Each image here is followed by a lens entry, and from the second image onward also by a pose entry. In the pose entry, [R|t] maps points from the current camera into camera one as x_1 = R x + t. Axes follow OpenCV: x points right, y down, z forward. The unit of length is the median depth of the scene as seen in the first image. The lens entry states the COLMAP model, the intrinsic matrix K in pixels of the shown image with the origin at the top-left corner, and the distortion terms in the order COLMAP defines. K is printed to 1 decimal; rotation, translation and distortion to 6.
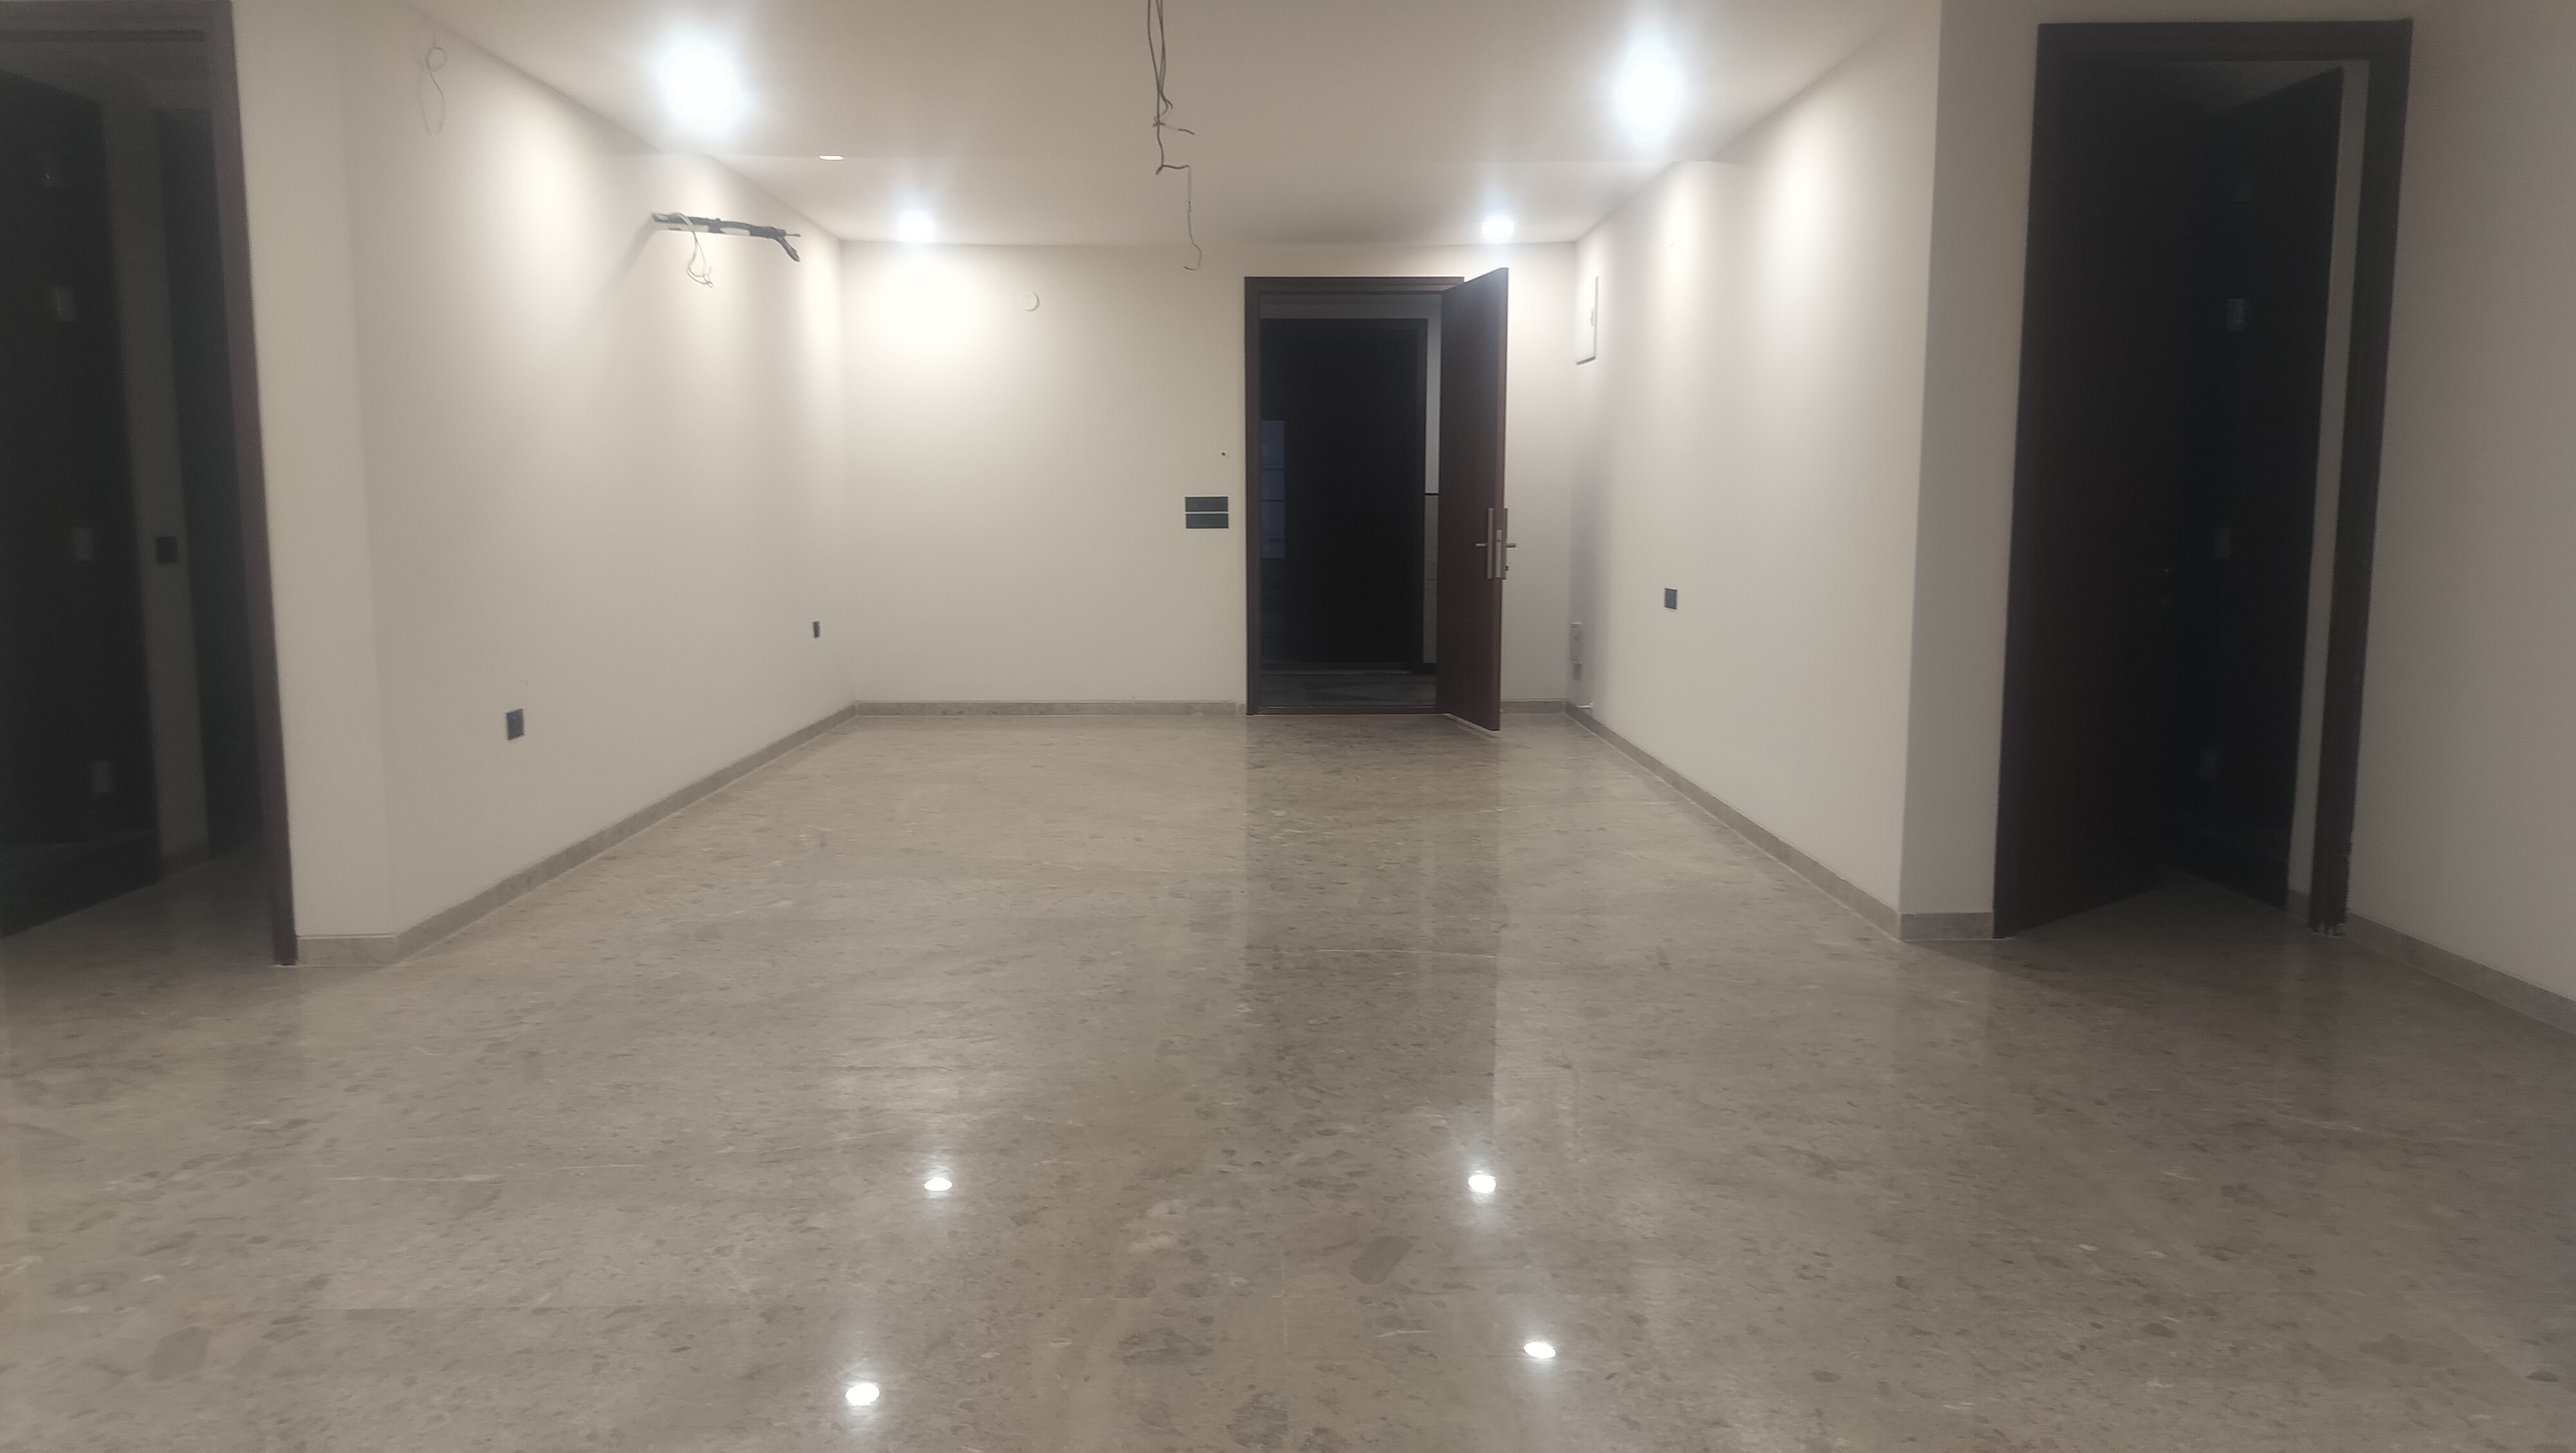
lens RADIAL K [[1809.2, 0, 1275.7], [0, 1809.2, 725.3], [0, 0, 1]] dist [0.069565, -0.072274]
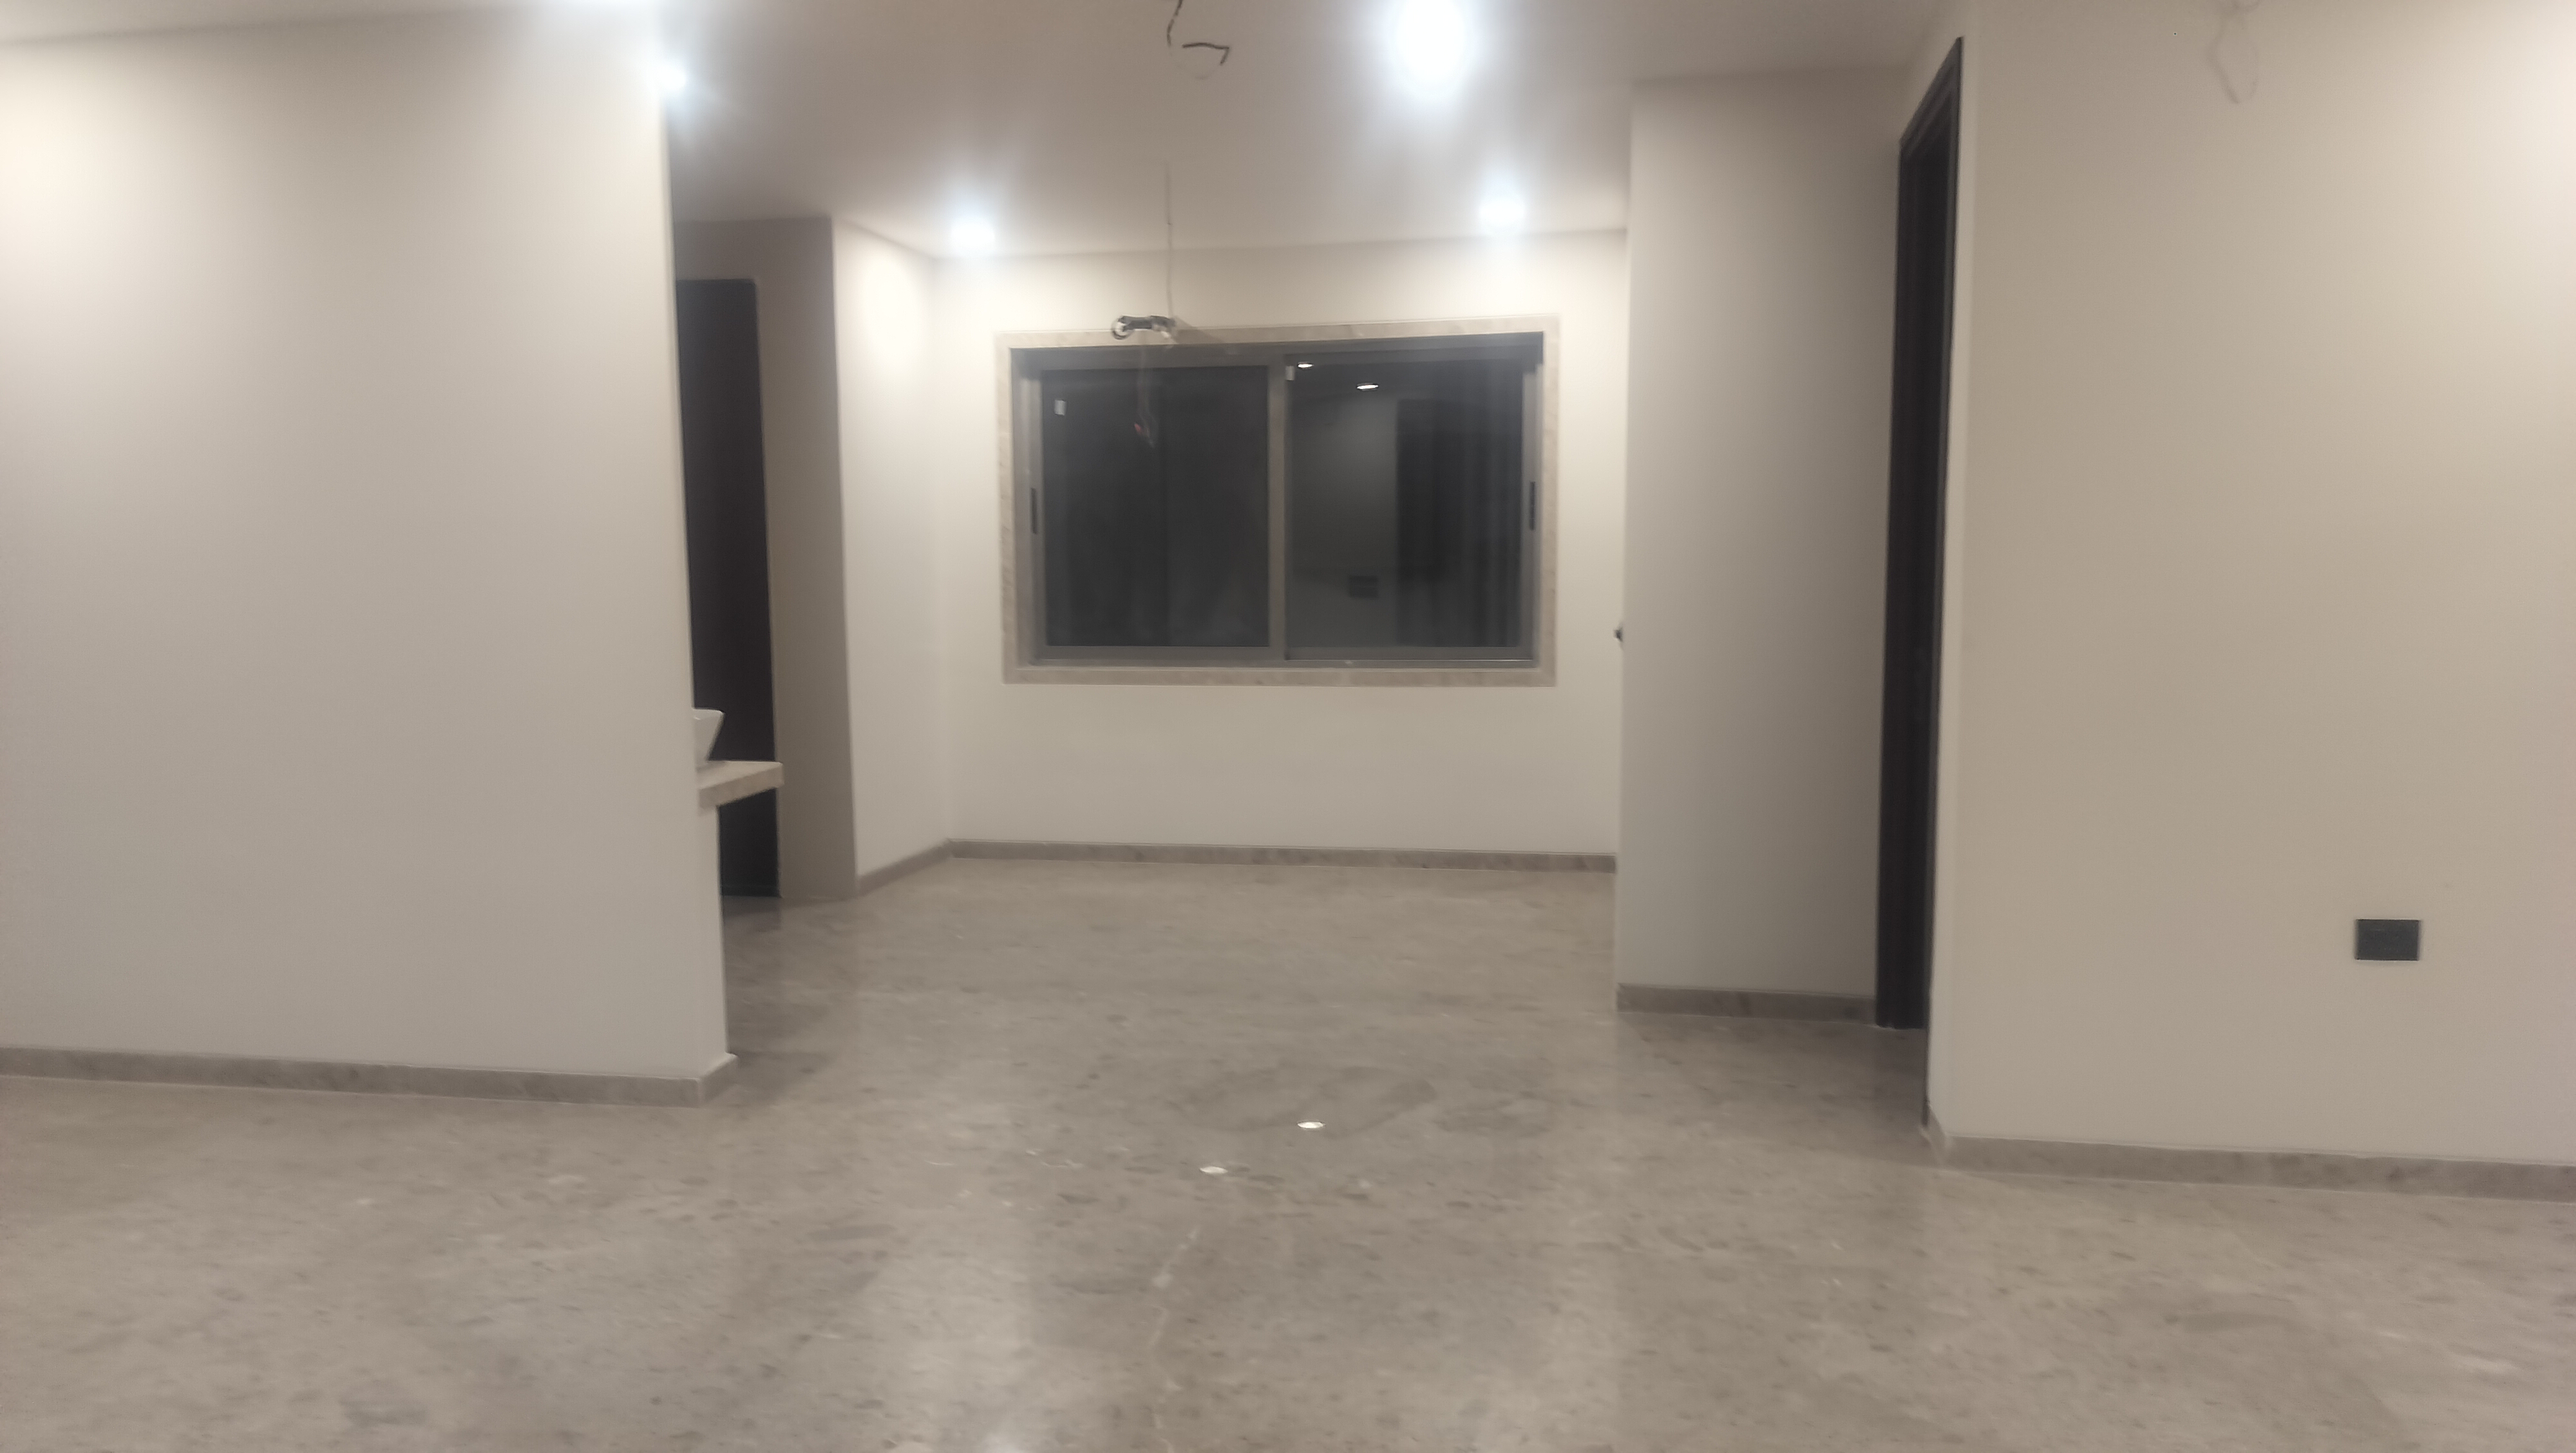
lens RADIAL K [[1809.2, 0, 1329.3], [0, 1809.2, 685.7], [0, 0, 1]] dist [0.069565, -0.072274]
pose [[-0.179424, 0.075198, -0.980894, 0.269399], [-0.117012, 0.988365, 0.097174, -0.099086], [0.976788, 0.132212, -0.168537, 0.626375]]
